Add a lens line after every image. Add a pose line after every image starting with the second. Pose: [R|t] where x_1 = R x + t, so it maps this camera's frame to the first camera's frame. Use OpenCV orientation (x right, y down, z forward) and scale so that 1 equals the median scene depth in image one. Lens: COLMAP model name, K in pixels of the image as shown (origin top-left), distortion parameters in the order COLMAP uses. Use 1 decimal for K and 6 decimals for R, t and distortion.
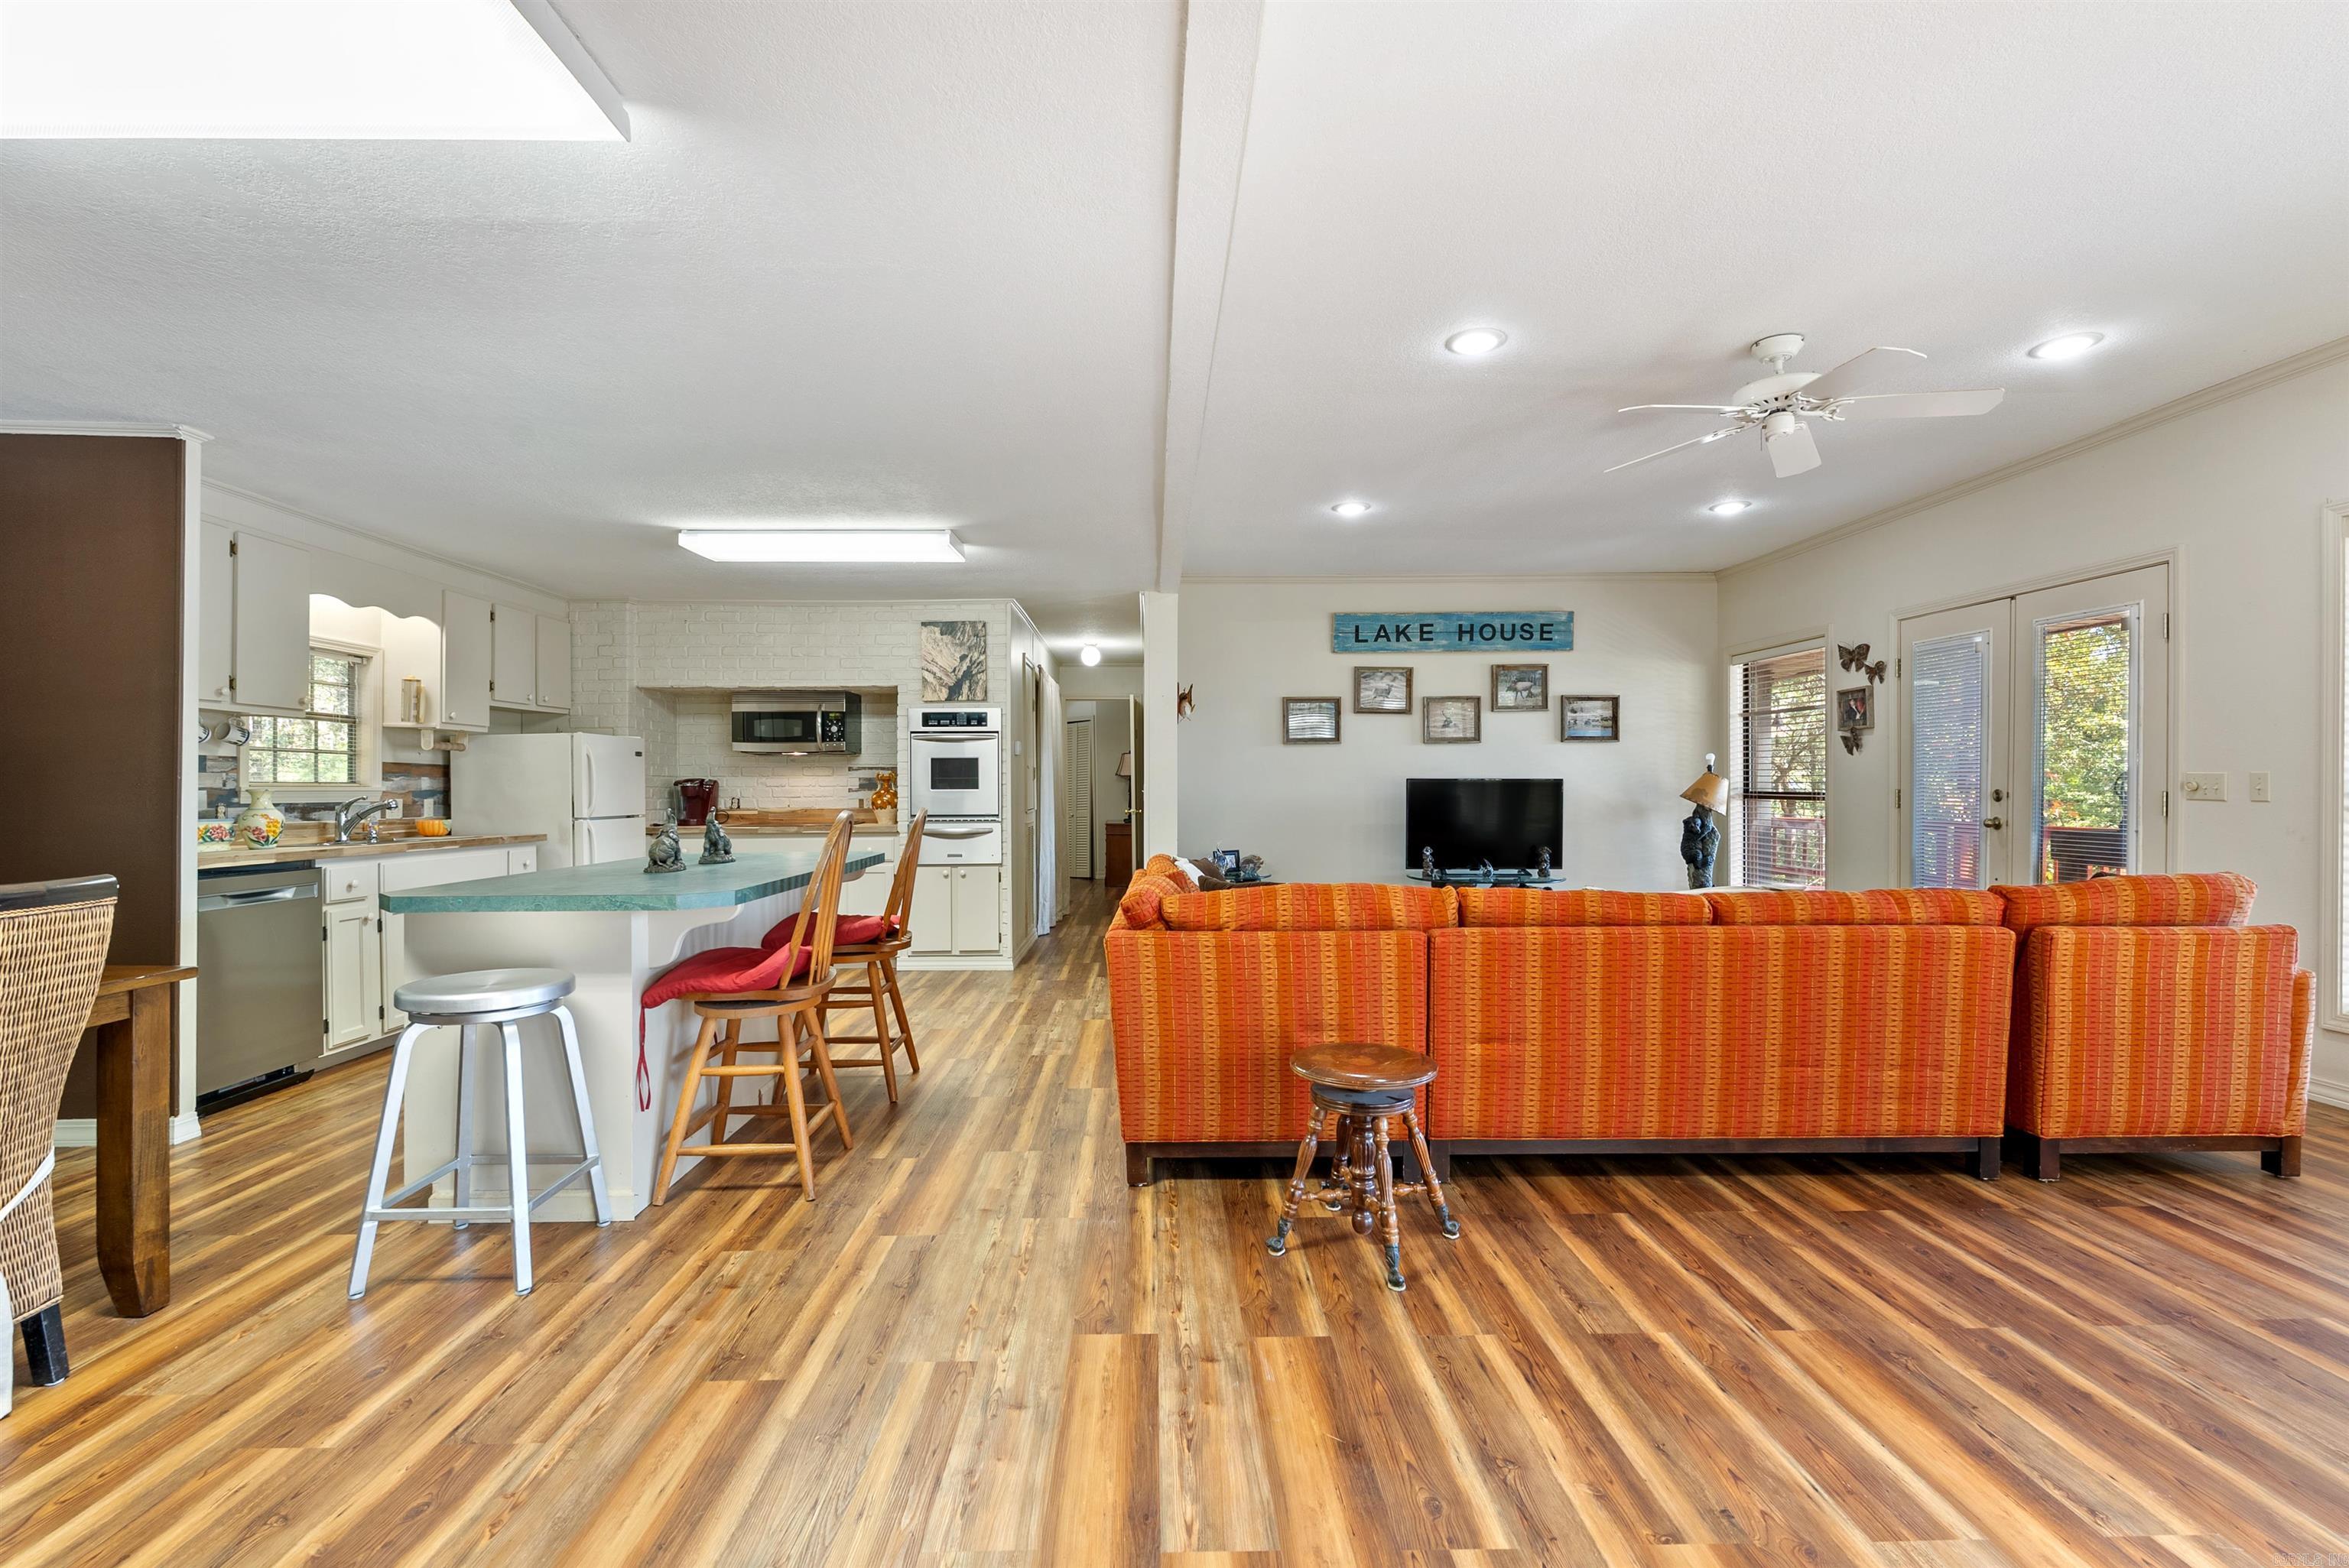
lens RADIAL K [[1037.0, 0, 1174.5], [0, 1037.0, 784.0], [0, 0, 1]] dist [-0.013373, -0.000006]
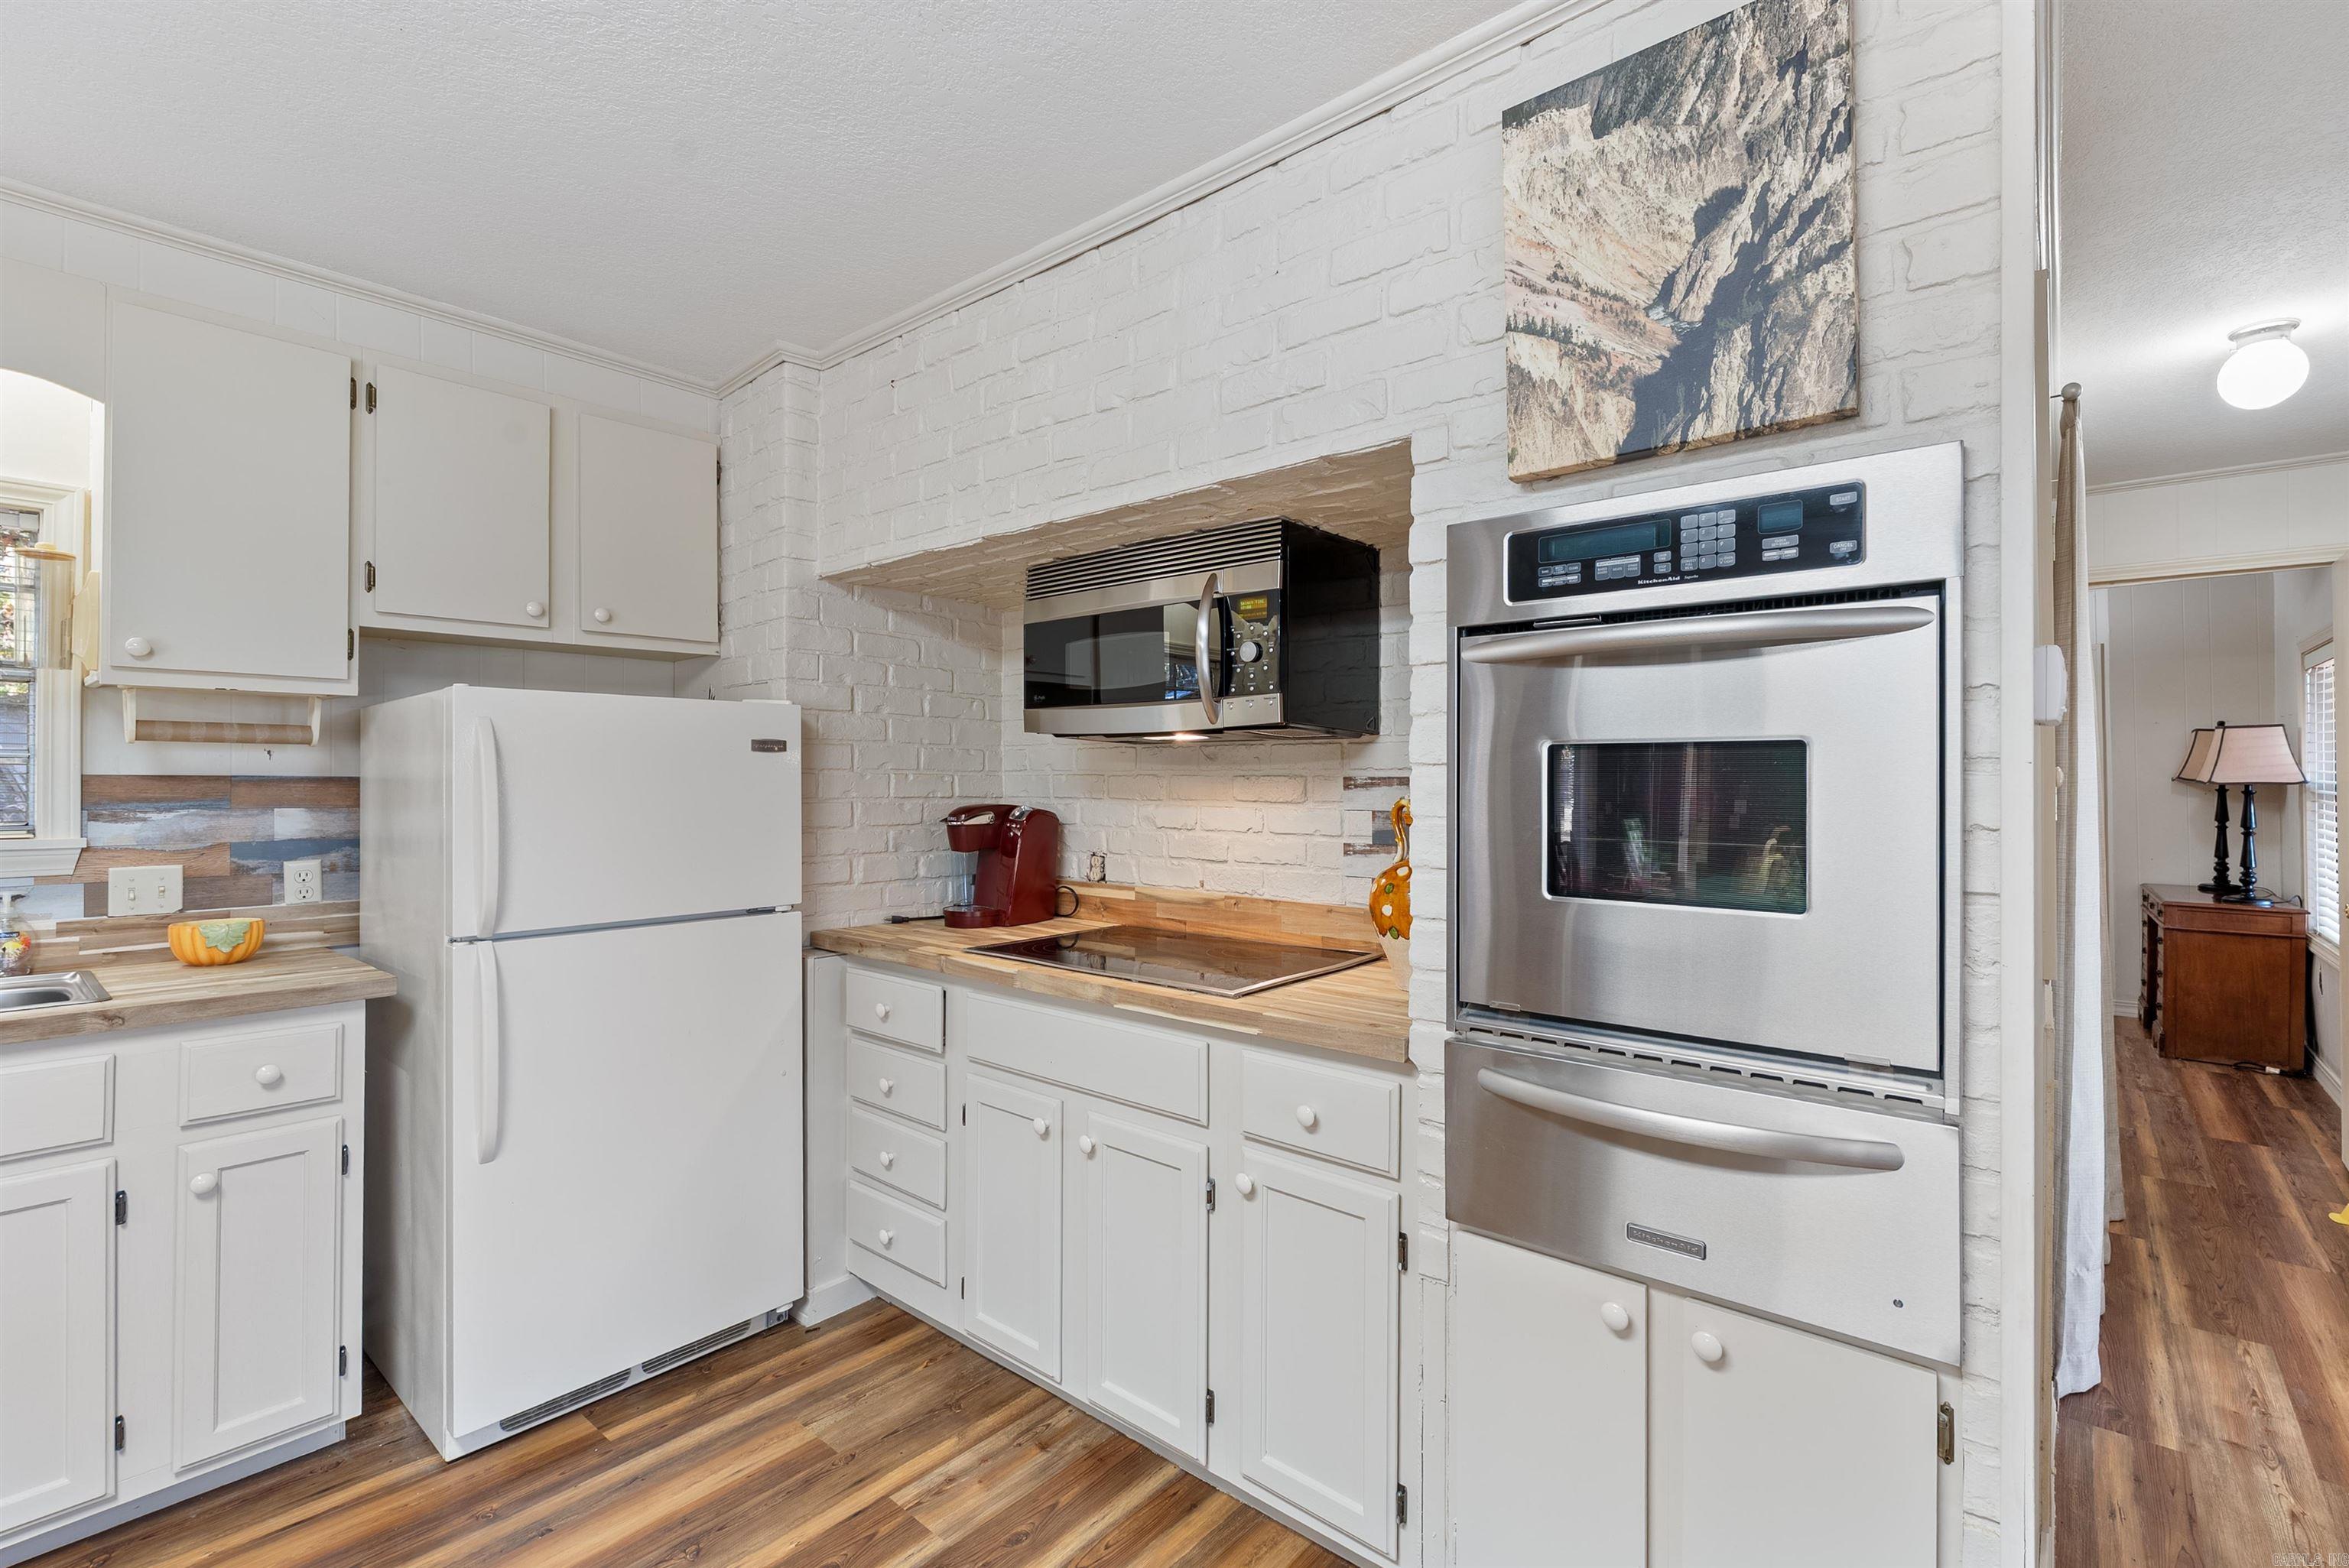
lens RADIAL K [[1056.9, 0, 1174.9], [0, 1056.9, 766.7], [0, 0, 1]] dist [-0.002955, -0.000209]
pose [[0.743432, -0.001010, -0.668811, -0.133645], [-0.003312, 0.999981, -0.005192, -0.017346], [0.668804, 0.006075, 0.743414, 0.712113]]
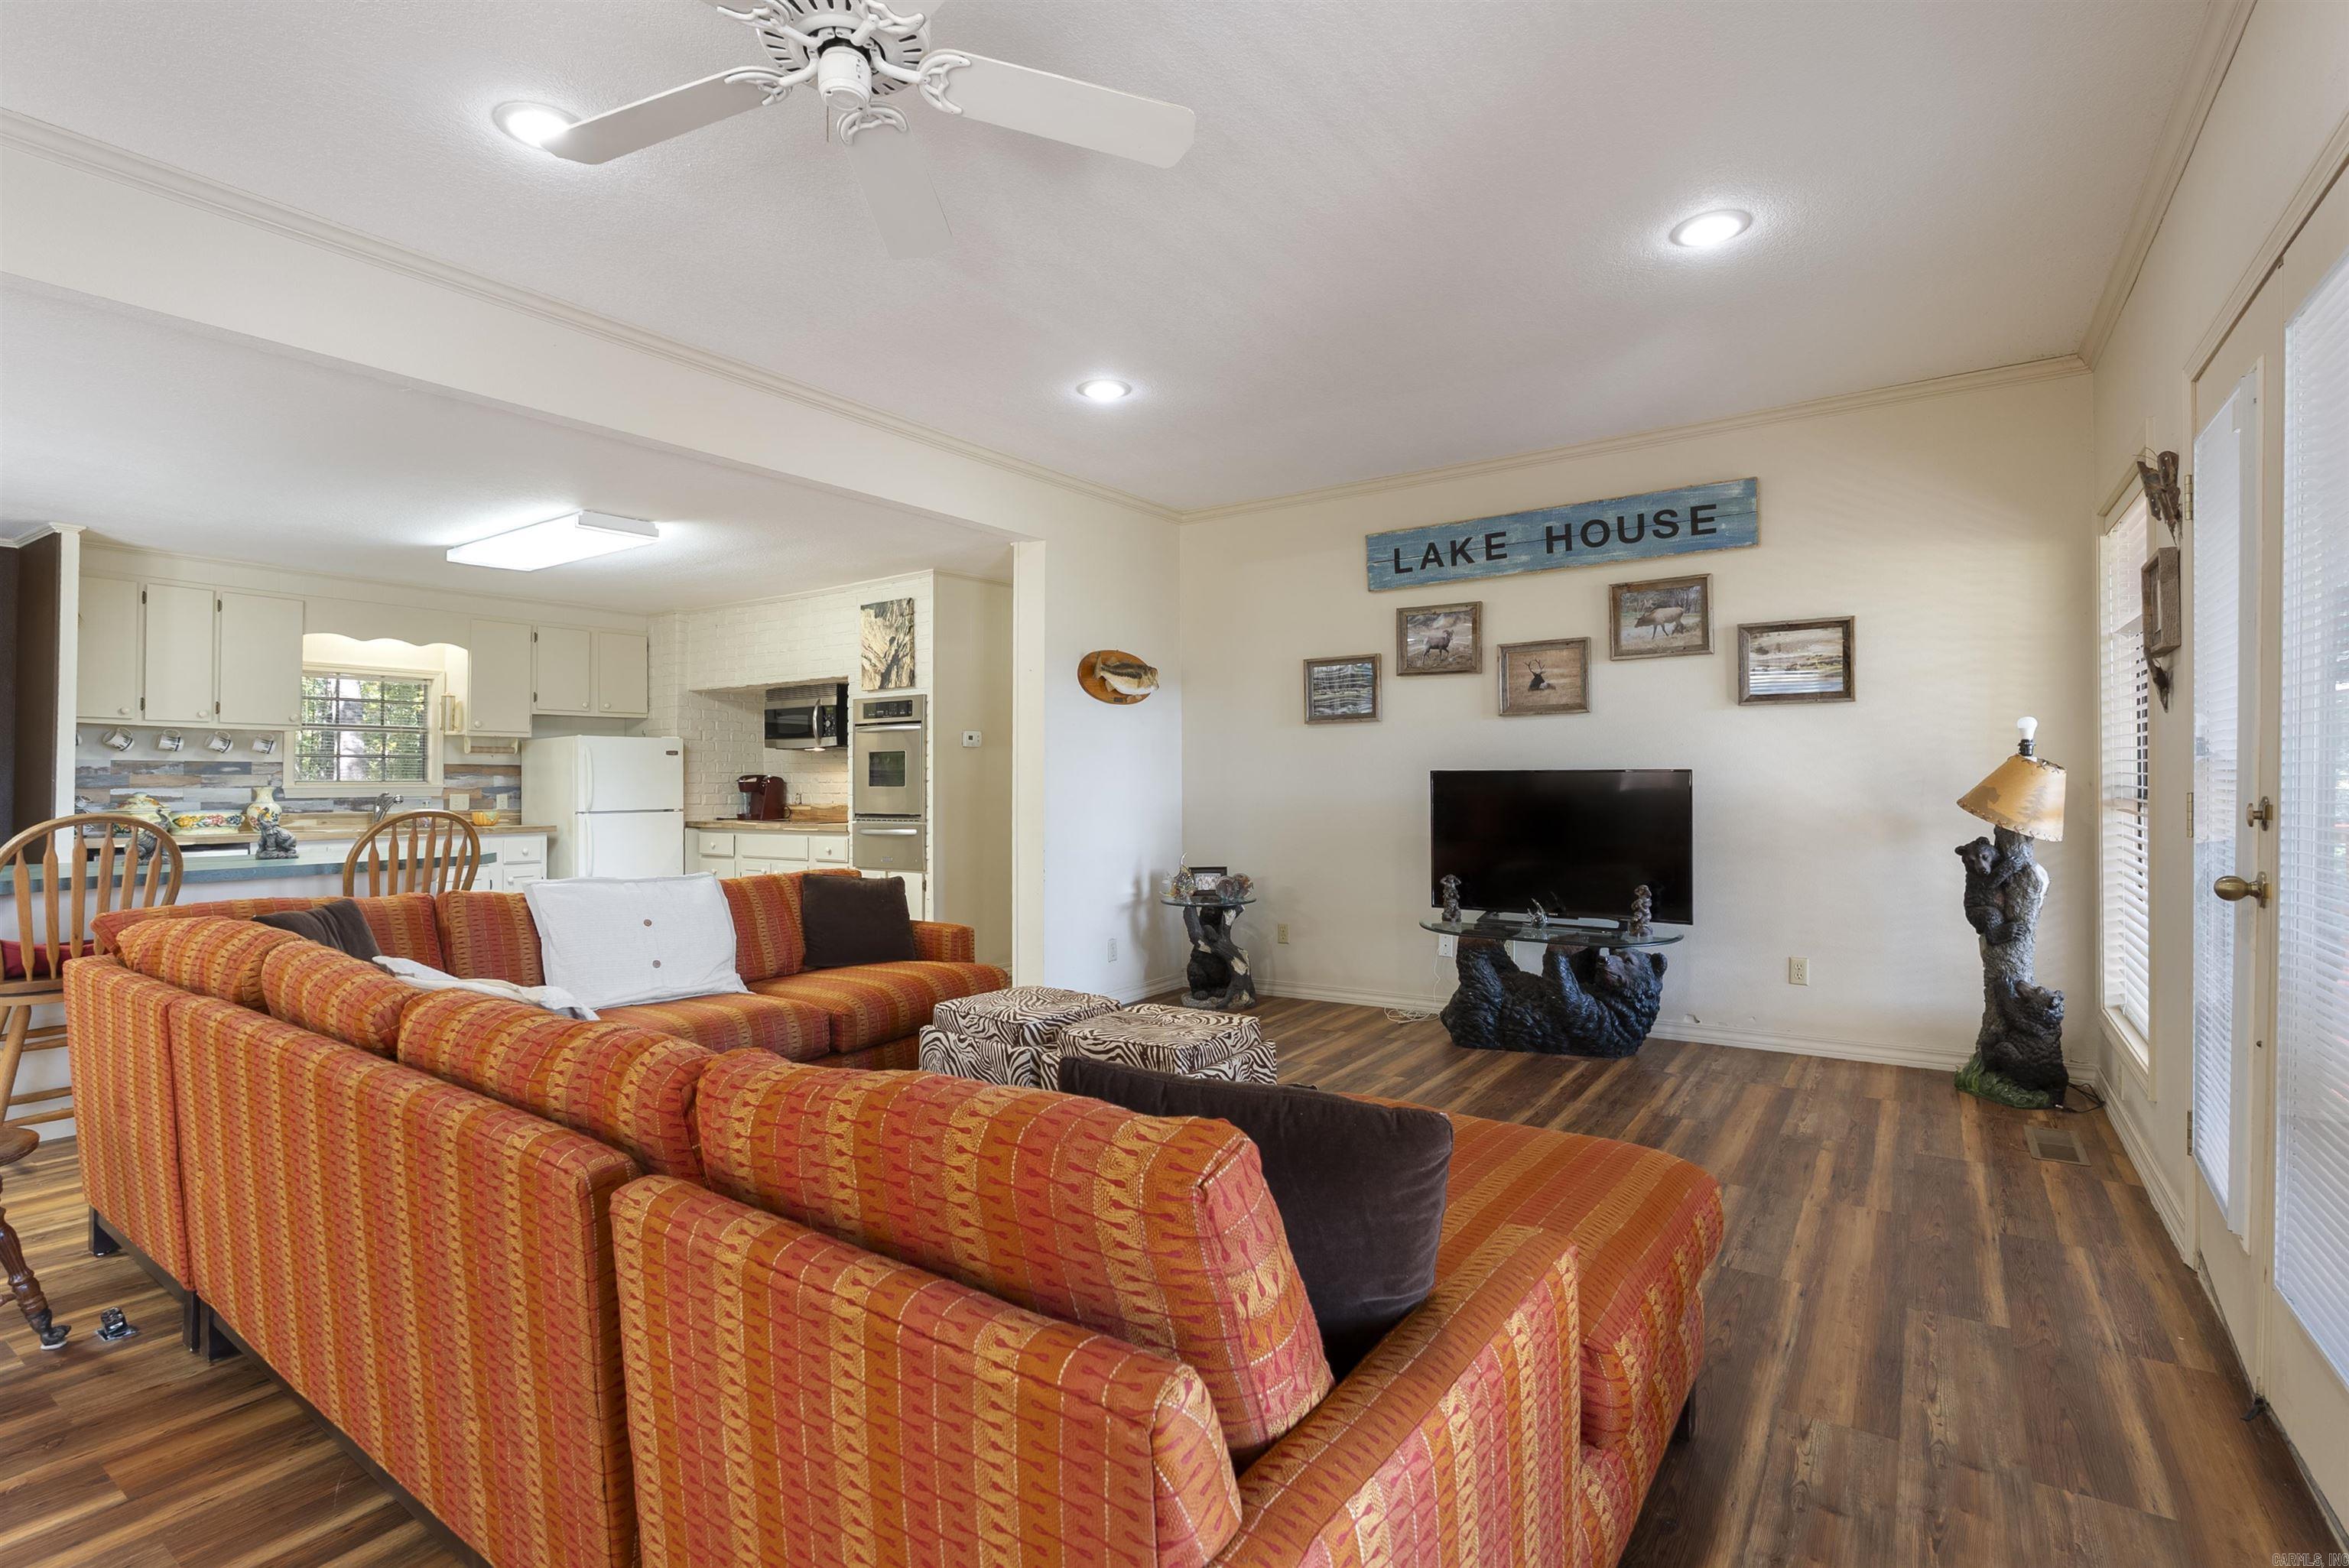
lens RADIAL K [[1118.0, 0, 1144.0], [0, 1118.0, 758.6], [0, 0, 1]] dist [-0.001446, -0.000218]
pose [[0.803871, -0.012704, -0.594667, 0.496923], [0.004071, 0.999866, -0.015858, -0.002368], [0.594789, 0.010327, 0.803815, 0.312308]]
